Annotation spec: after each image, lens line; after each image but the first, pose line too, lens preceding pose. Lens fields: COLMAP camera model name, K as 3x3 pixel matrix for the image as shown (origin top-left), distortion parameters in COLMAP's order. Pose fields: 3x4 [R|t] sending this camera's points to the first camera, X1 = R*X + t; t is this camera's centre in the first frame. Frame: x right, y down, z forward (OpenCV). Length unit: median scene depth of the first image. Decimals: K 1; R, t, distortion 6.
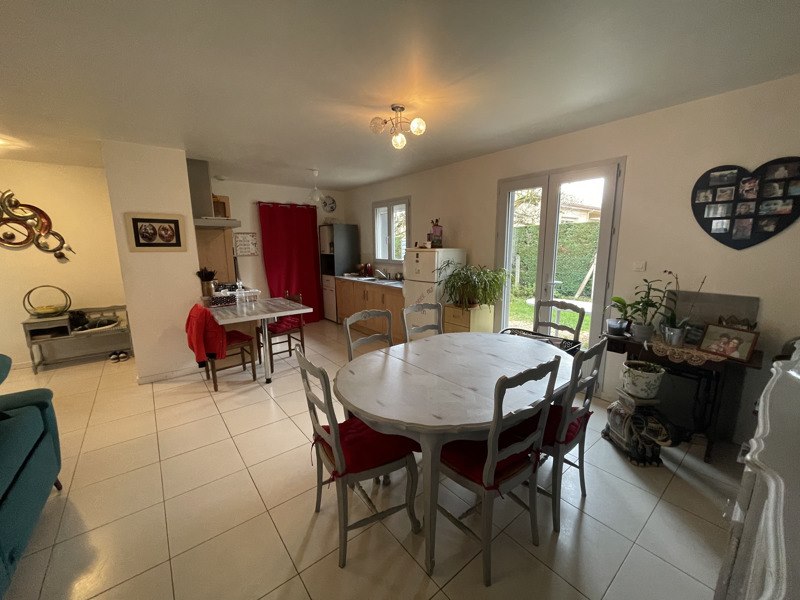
lens RADIAL K [[322.1, 0, 397.1], [0, 322.1, 300.2], [0, 0, 1]] dist [0.000386, 0.000014]
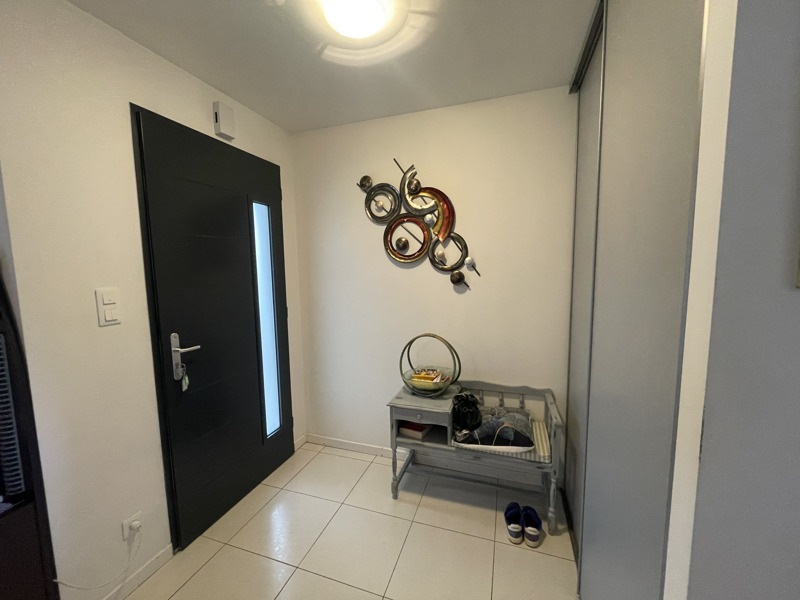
lens RADIAL K [[322.1, 0, 396.4], [0, 322.1, 297.6], [0, 0, 1]] dist [0.000386, 0.000014]
pose [[0.529138, 0.081897, -0.844574, -0.677494], [-0.137978, 0.990389, 0.009591, -0.102869], [0.837242, 0.111458, 0.535353, 0.661512]]
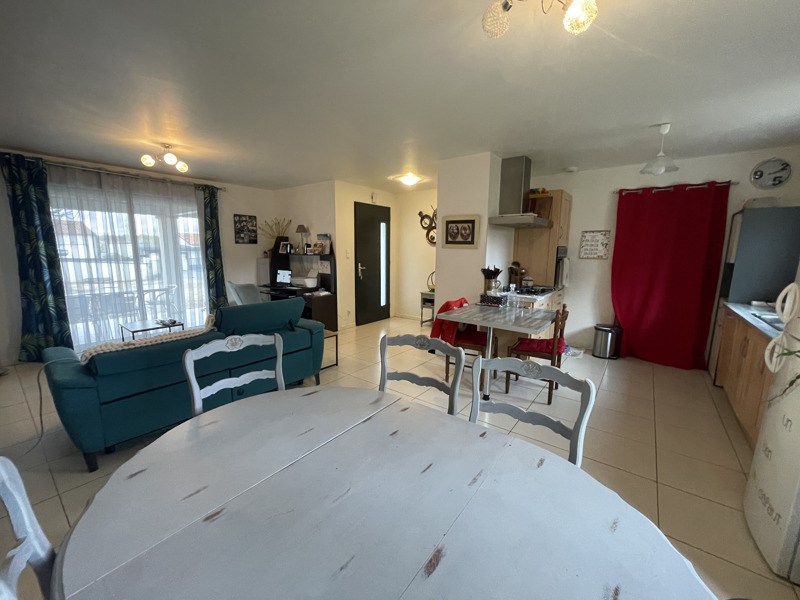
lens RADIAL K [[322.1, 0, 398.8], [0, 322.1, 297.9], [0, 0, 1]] dist [0.000386, 0.000014]
pose [[0.237962, 0.161678, -0.957724, 0.309294], [-0.183770, 0.975732, 0.119058, -0.066482], [0.953731, 0.147670, 0.261899, 0.457800]]
